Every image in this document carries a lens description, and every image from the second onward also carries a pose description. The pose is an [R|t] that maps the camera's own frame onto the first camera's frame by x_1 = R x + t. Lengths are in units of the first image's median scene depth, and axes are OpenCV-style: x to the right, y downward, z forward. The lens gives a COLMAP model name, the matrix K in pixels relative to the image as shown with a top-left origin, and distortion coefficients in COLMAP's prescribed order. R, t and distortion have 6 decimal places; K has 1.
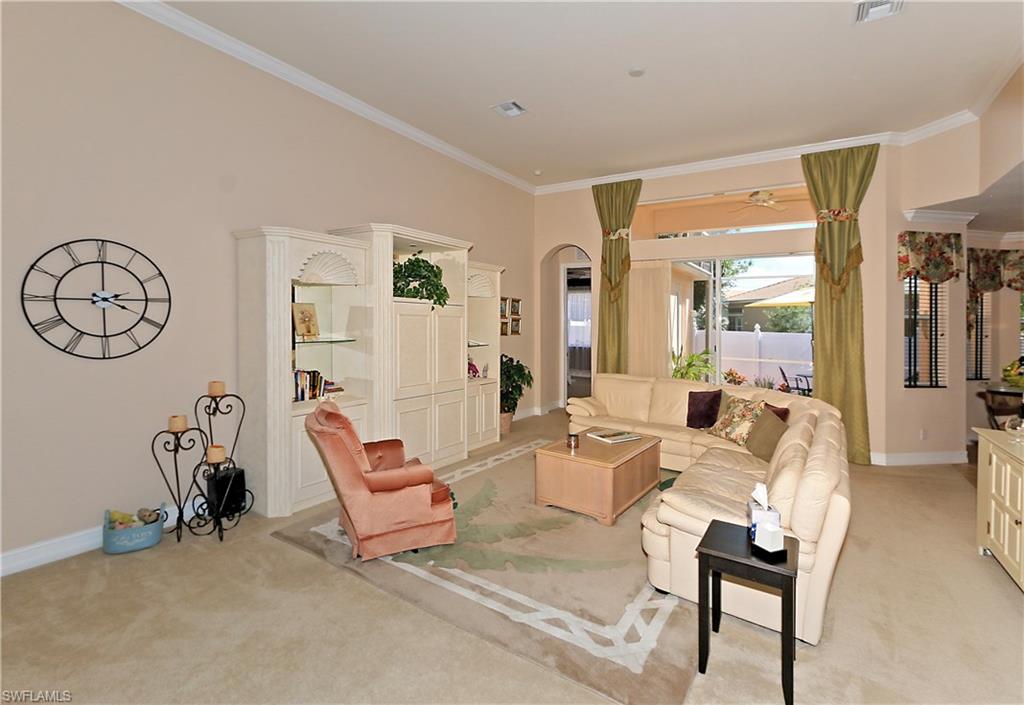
lens RADIAL K [[495.1, 0, 494.5], [0, 495.1, 327.2], [0, 0, 1]] dist [-0.004990, 0.000326]
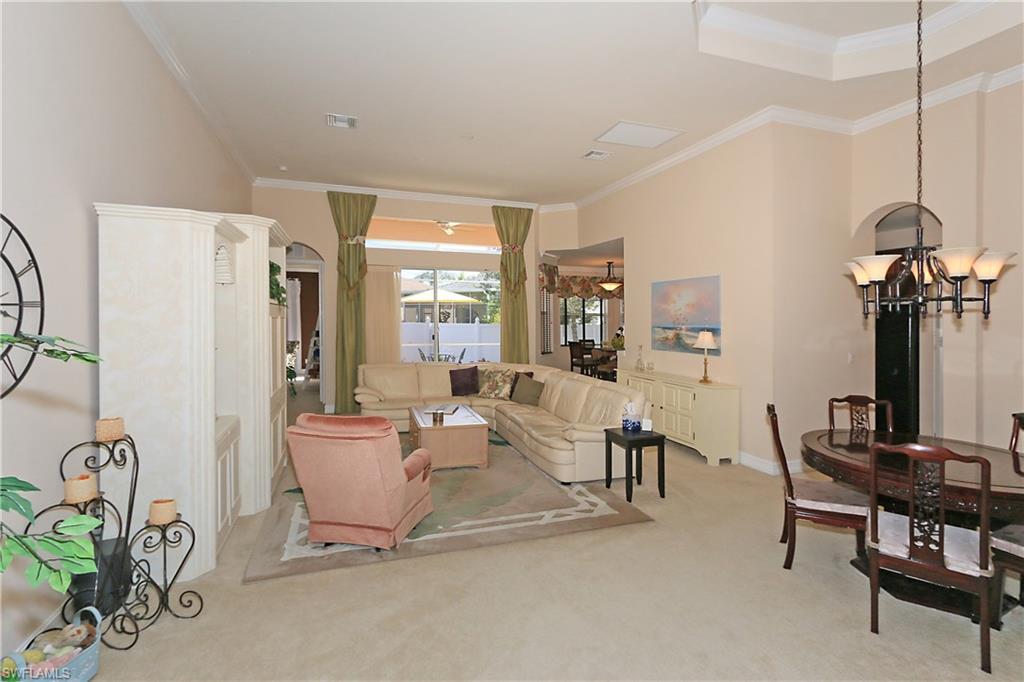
lens RADIAL K [[470.9, 0, 513.9], [0, 470.9, 315.4], [0, 0, 1]] dist [-0.006560, 0.005707]
pose [[0.601181, -0.013959, 0.798991, -0.566398], [0.017040, 0.999844, 0.004646, -0.023174], [-0.798931, 0.010822, 0.601325, 0.103846]]
